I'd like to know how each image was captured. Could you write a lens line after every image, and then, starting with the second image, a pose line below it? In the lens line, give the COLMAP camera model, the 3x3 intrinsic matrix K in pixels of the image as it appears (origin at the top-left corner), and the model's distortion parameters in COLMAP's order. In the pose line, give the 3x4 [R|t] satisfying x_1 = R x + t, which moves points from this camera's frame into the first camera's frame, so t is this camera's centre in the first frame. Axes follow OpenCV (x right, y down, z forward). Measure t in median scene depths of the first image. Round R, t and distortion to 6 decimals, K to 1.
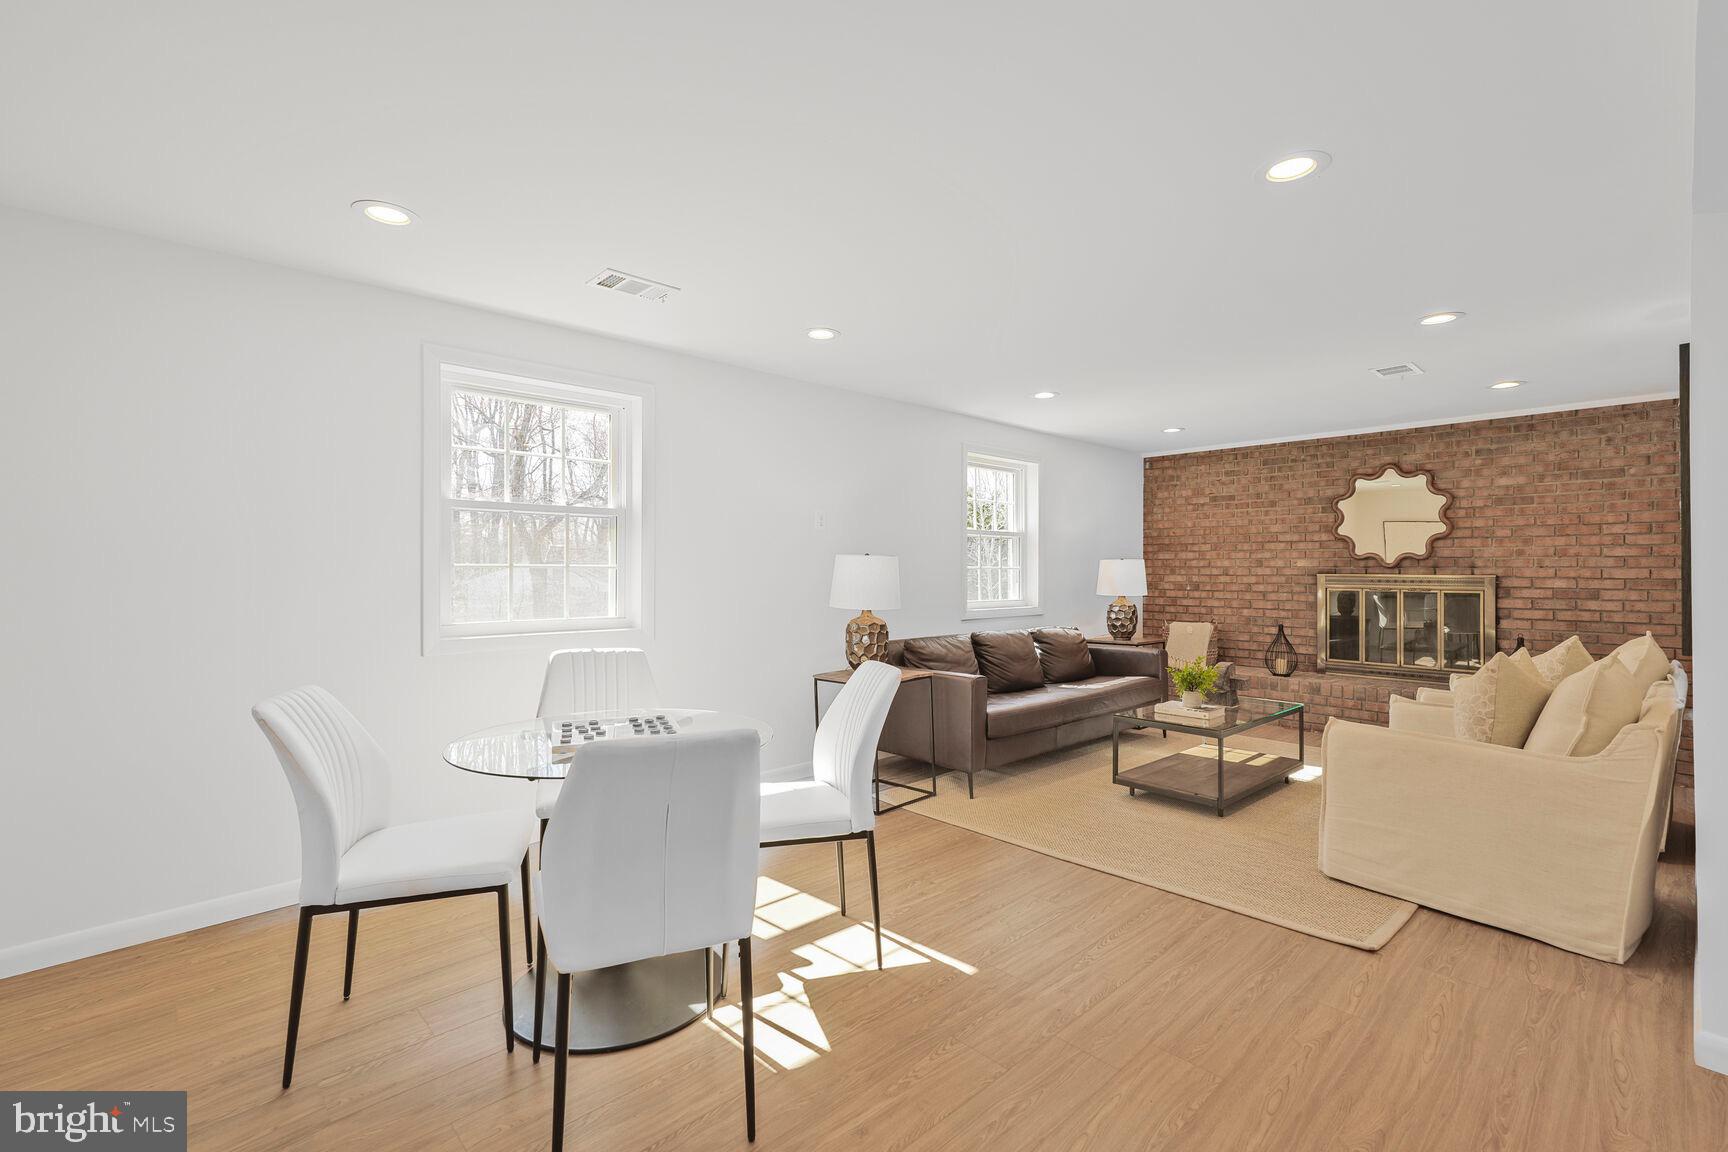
lens RADIAL K [[770.7, 0, 859.7], [0, 770.7, 574.6], [0, 0, 1]] dist [0.010875, 0.001768]
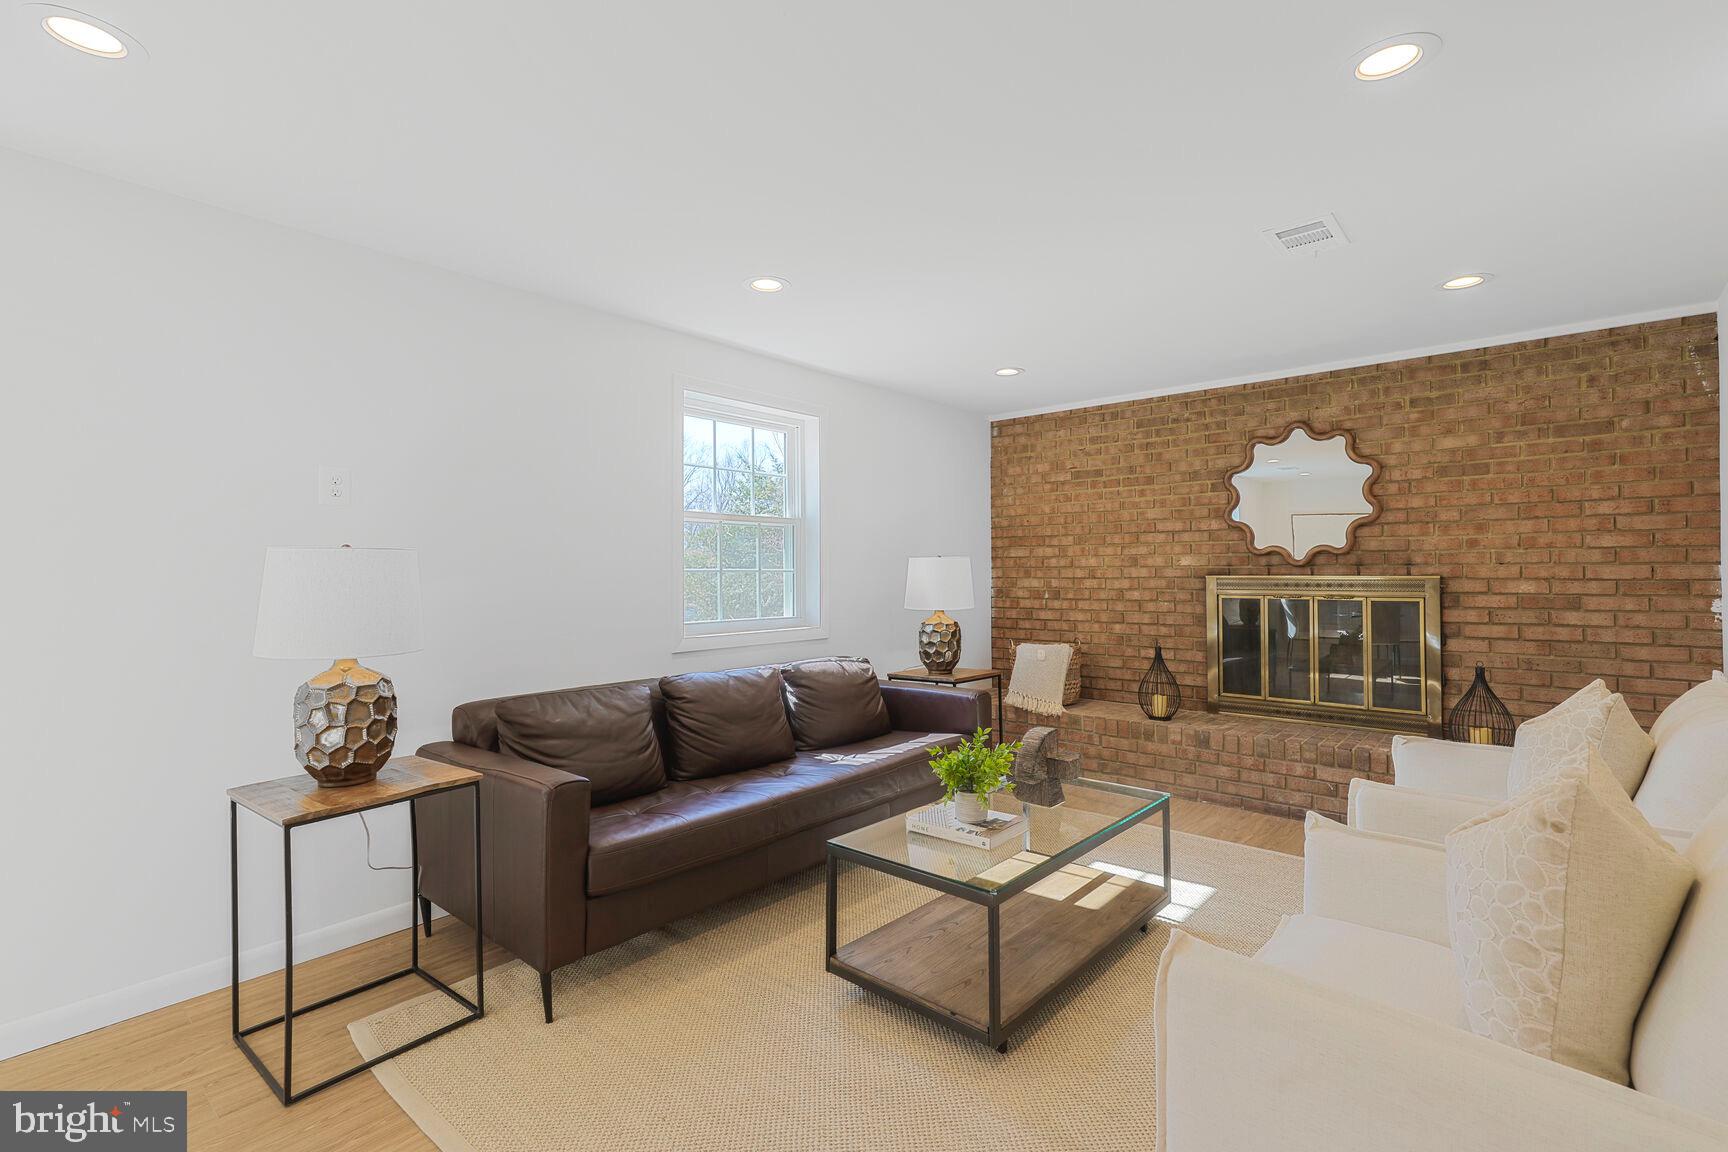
lens RADIAL K [[821.5, 0, 862.2], [0, 821.5, 572.0], [0, 0, 1]] dist [0.018337, -0.000300]
pose [[0.993473, -0.008046, 0.113784, 0.207776], [0.008825, 0.999941, -0.006346, -0.002272], [-0.113726, 0.007309, 0.993485, 0.305359]]
